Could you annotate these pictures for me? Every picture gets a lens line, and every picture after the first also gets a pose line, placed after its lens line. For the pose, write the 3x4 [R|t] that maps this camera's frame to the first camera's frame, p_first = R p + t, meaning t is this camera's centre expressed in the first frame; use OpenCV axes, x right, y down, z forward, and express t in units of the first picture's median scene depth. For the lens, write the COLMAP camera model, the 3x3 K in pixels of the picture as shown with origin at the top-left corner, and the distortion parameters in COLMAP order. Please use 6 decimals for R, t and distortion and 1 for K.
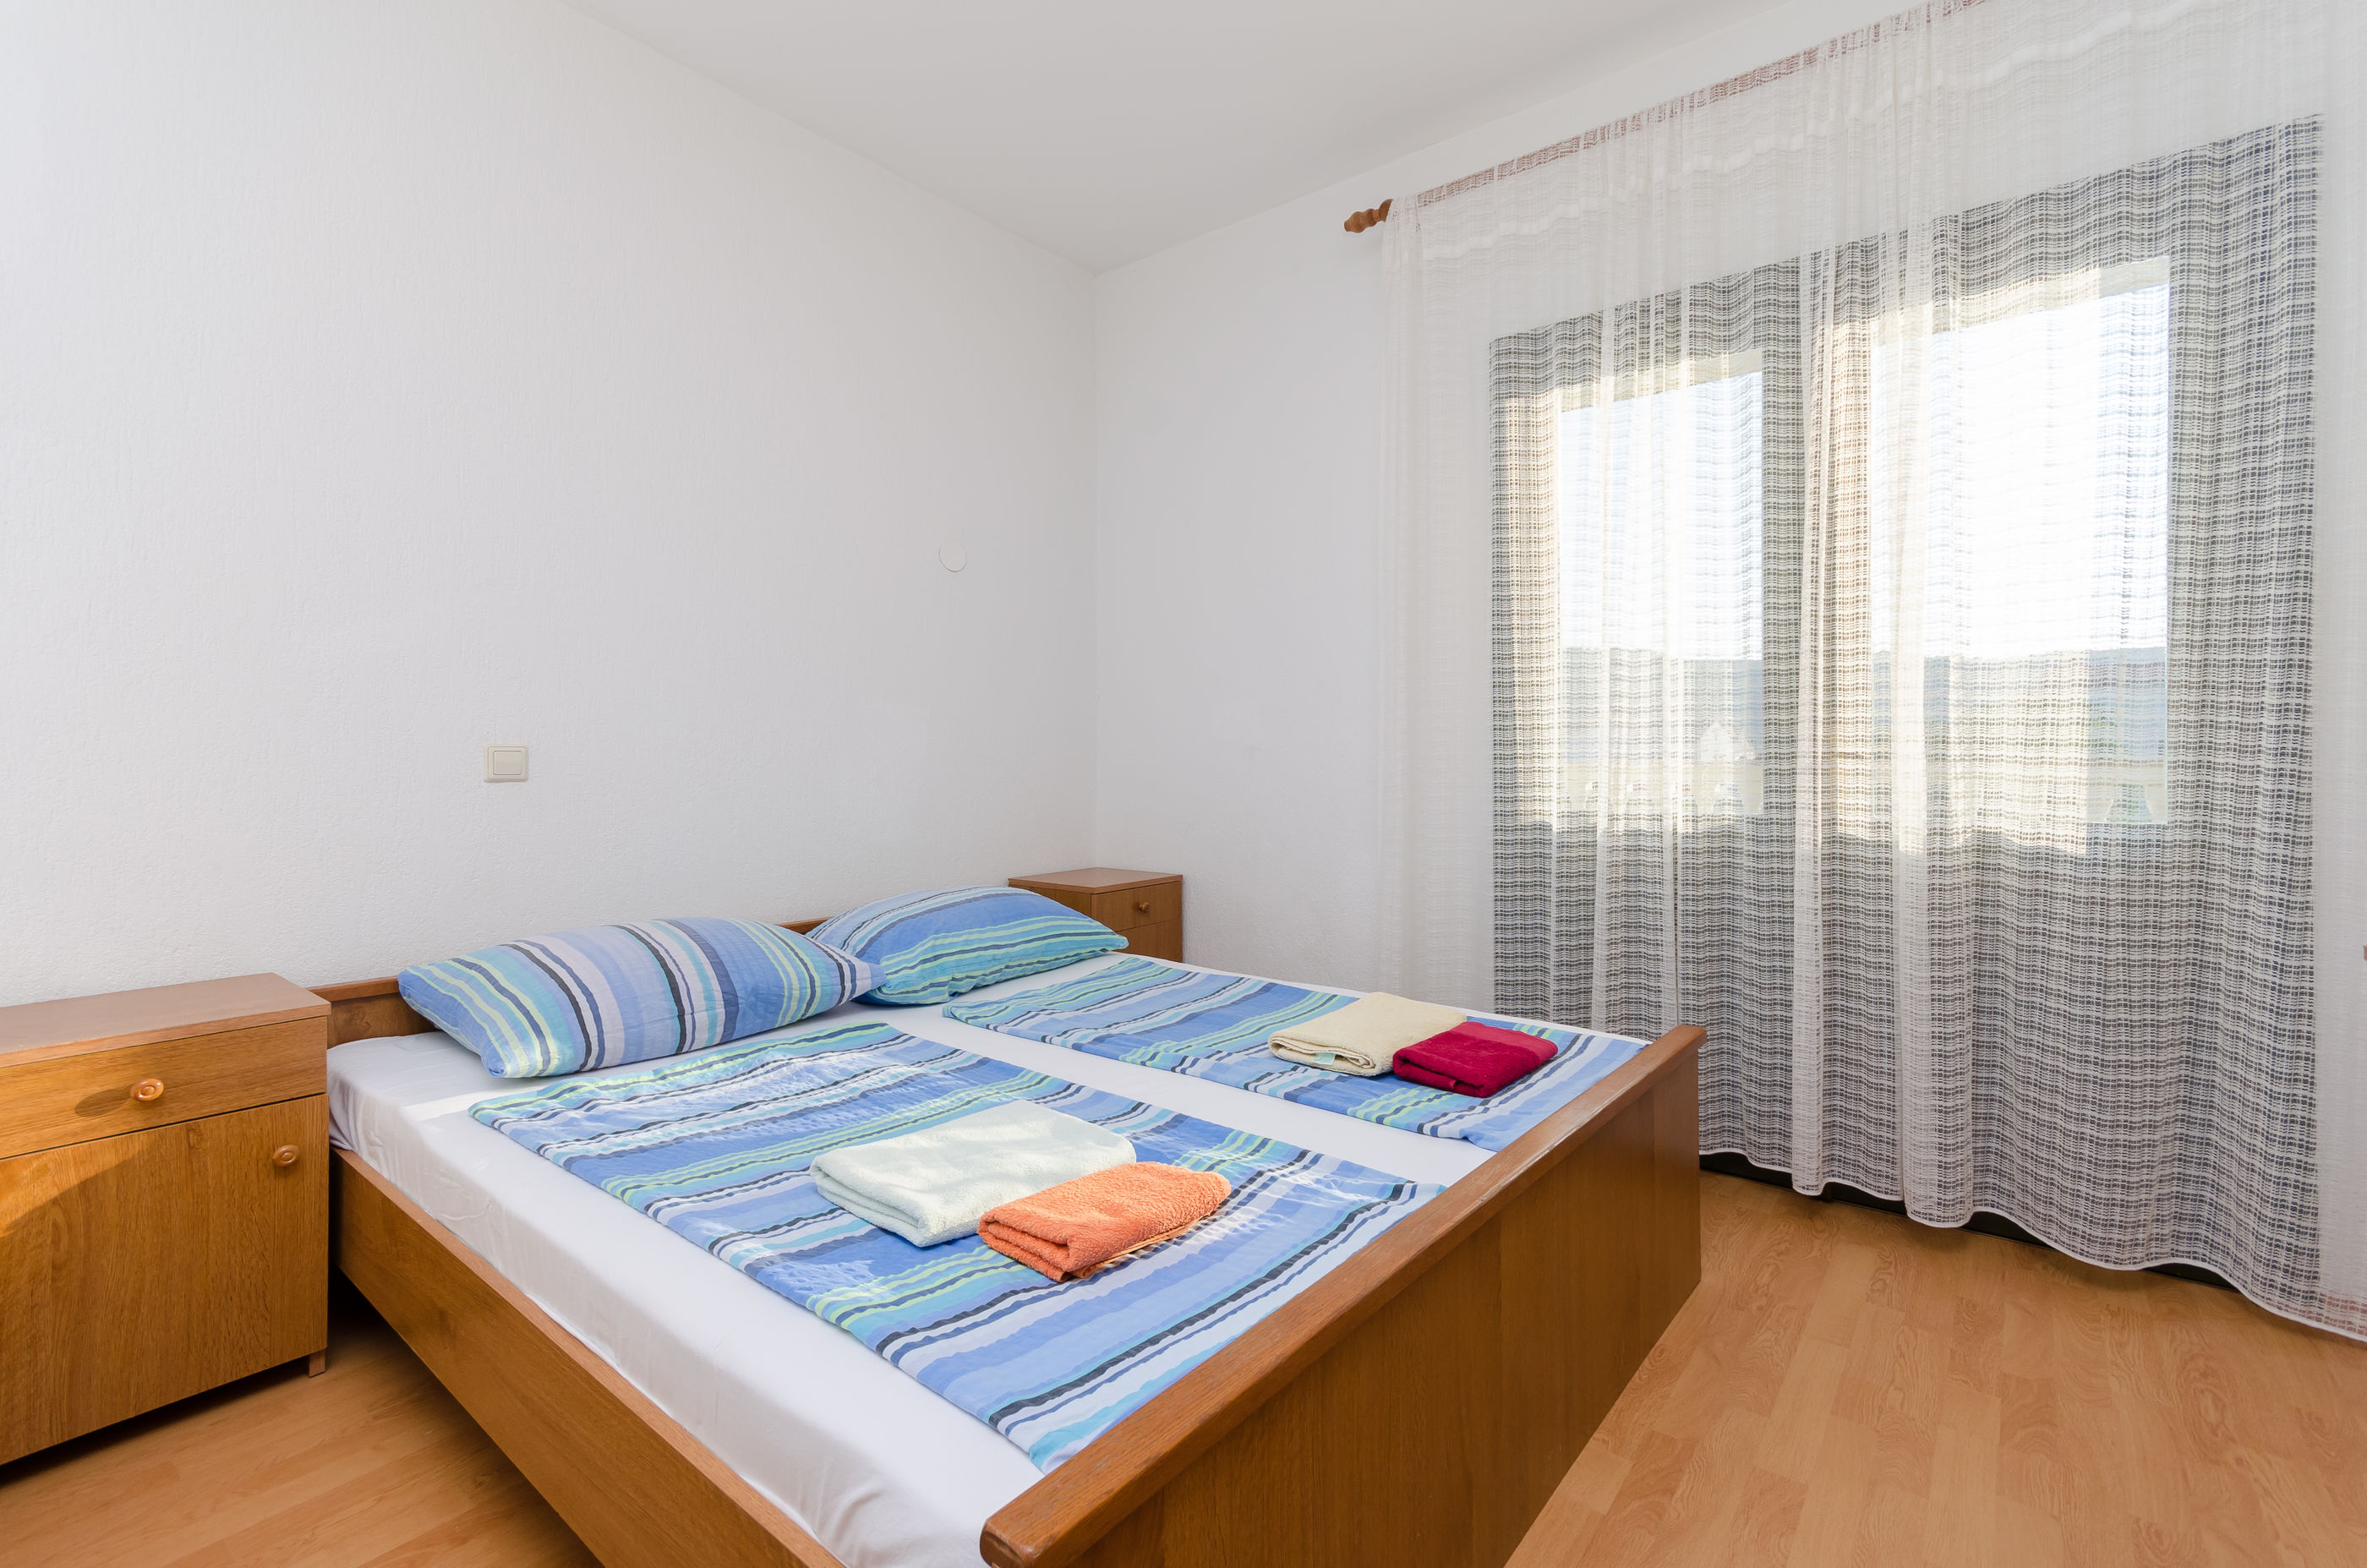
lens RADIAL K [[1058.8, 0, 1154.3], [0, 1058.8, 750.4], [0, 0, 1]] dist [0.000623, 0.016720]
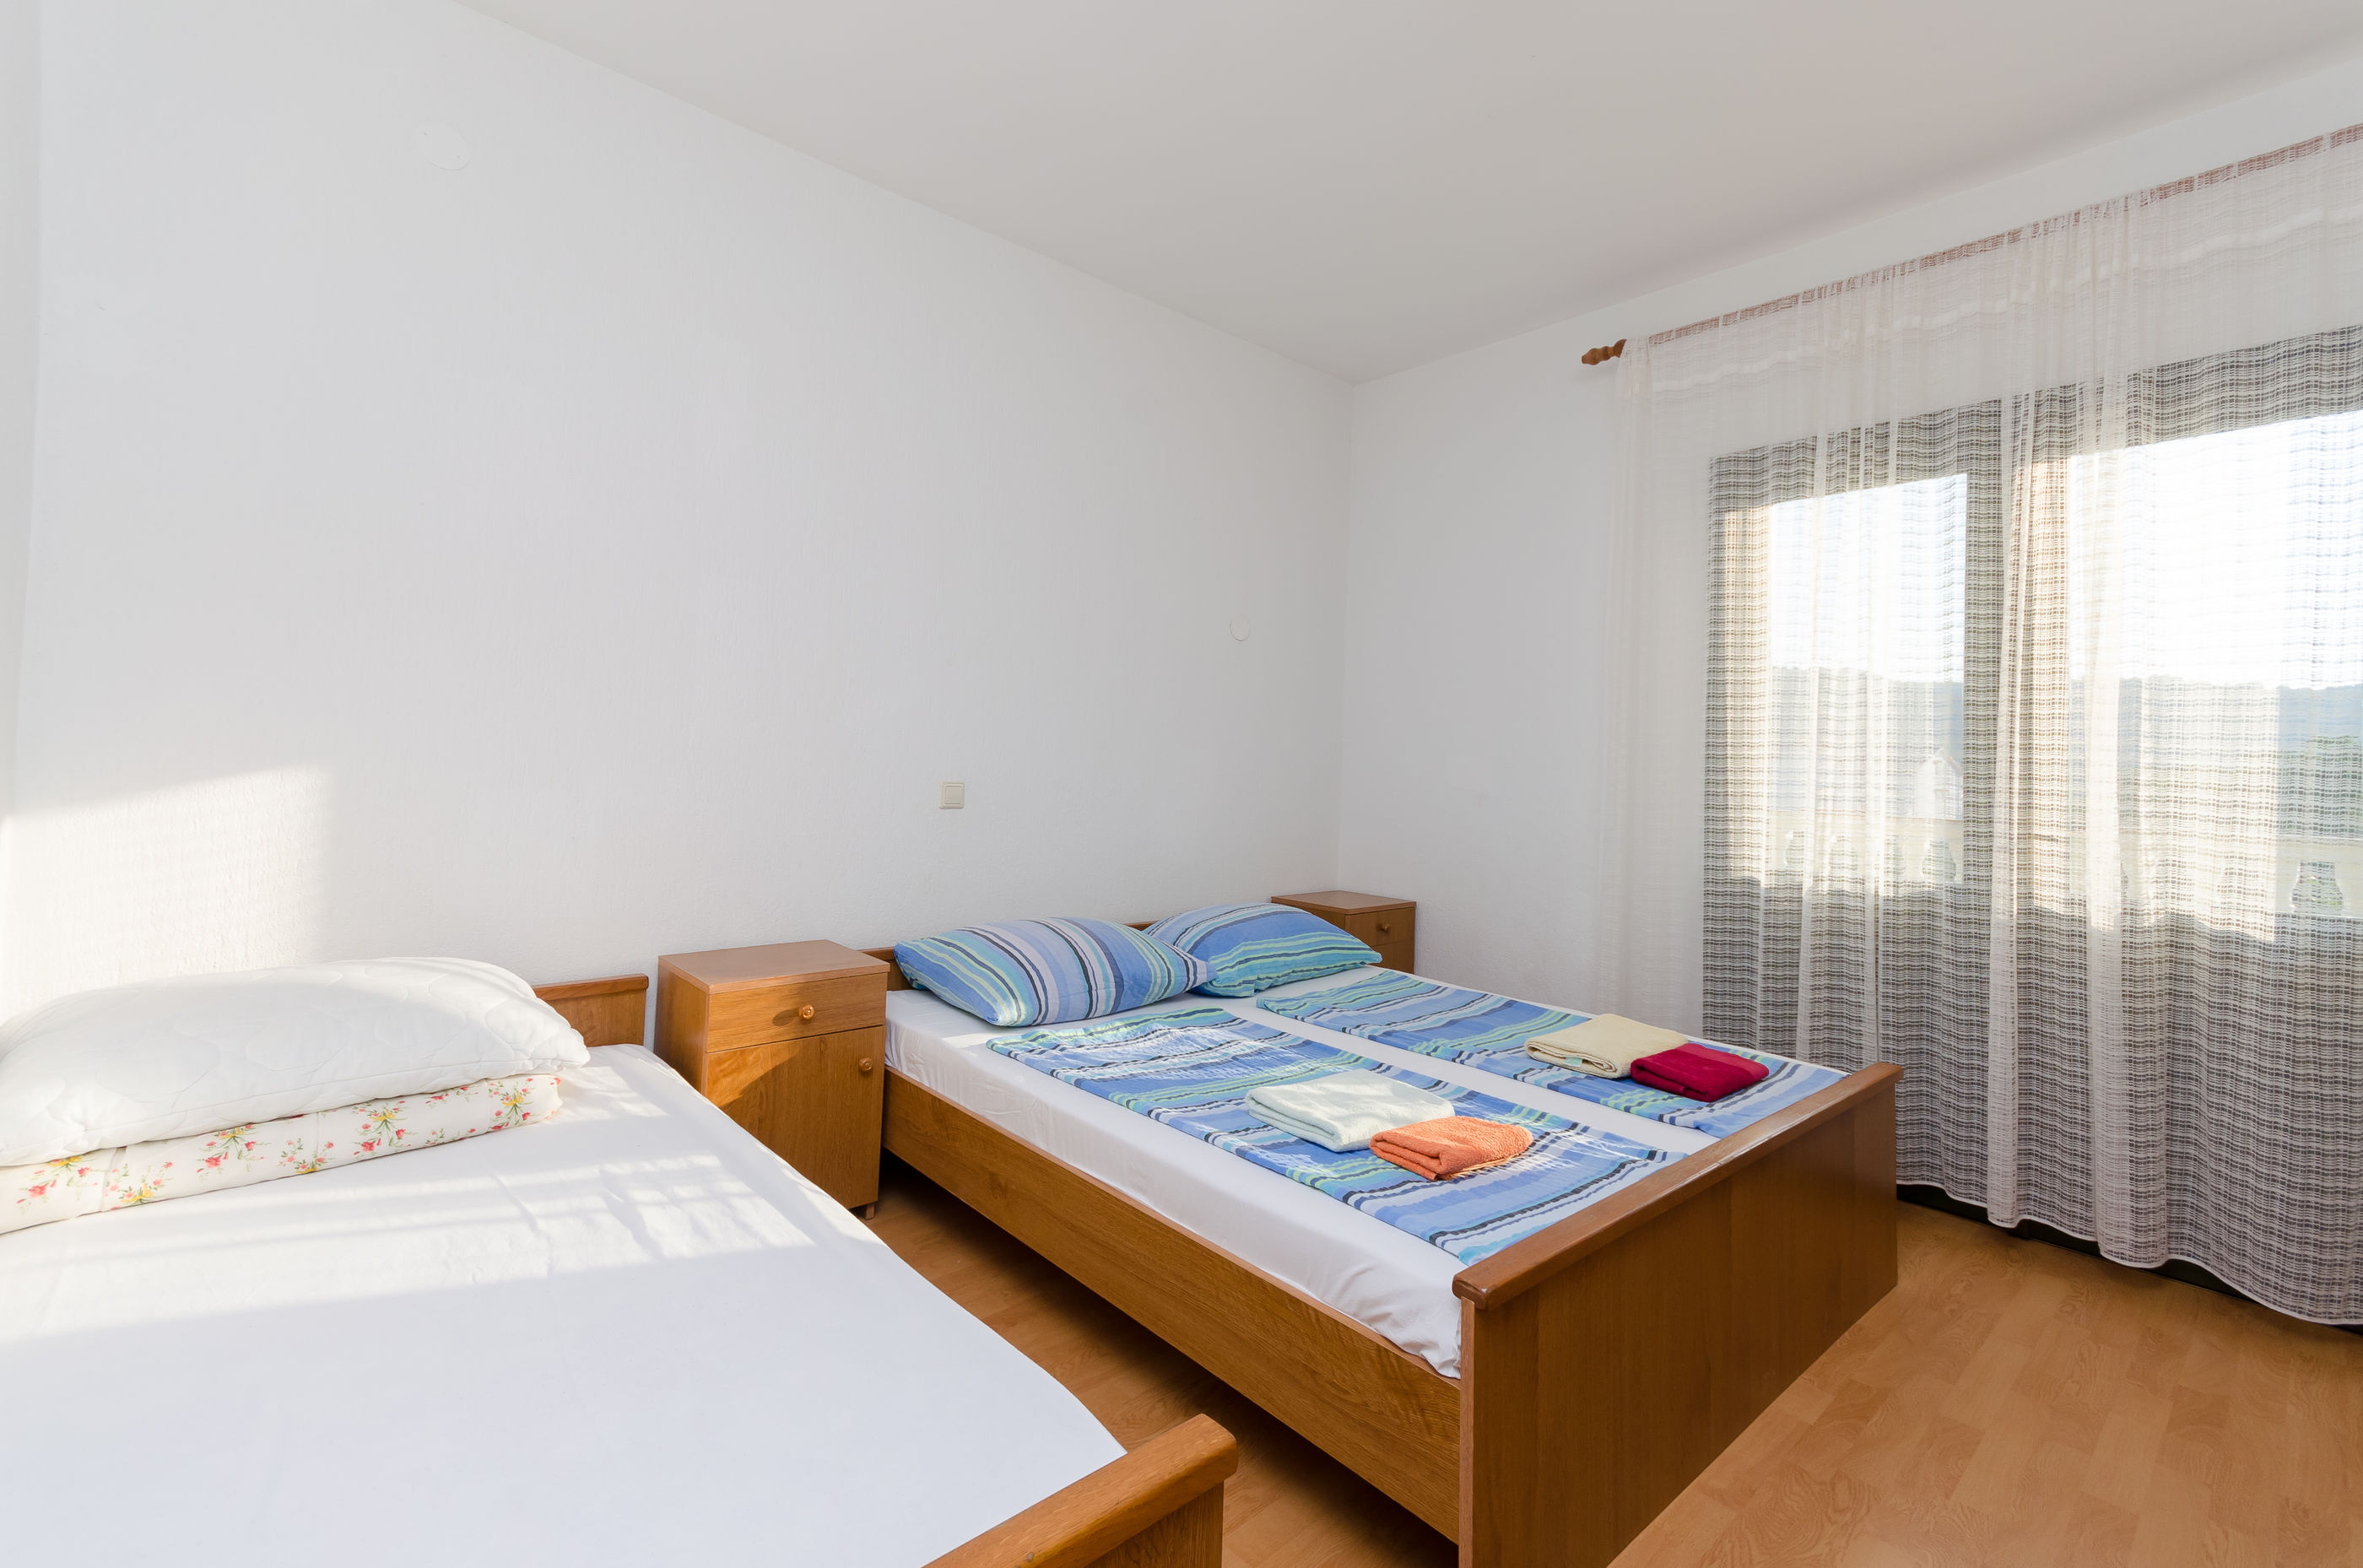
lens RADIAL K [[1064.7, 0, 1180.8], [0, 1064.7, 712.1], [0, 0, 1]] dist [0.022334, 0.009904]
pose [[0.991703, 0.036935, -0.123126, -0.136204], [-0.042238, 0.998277, -0.040739, -0.046727], [0.121409, 0.045602, 0.991554, -0.293029]]
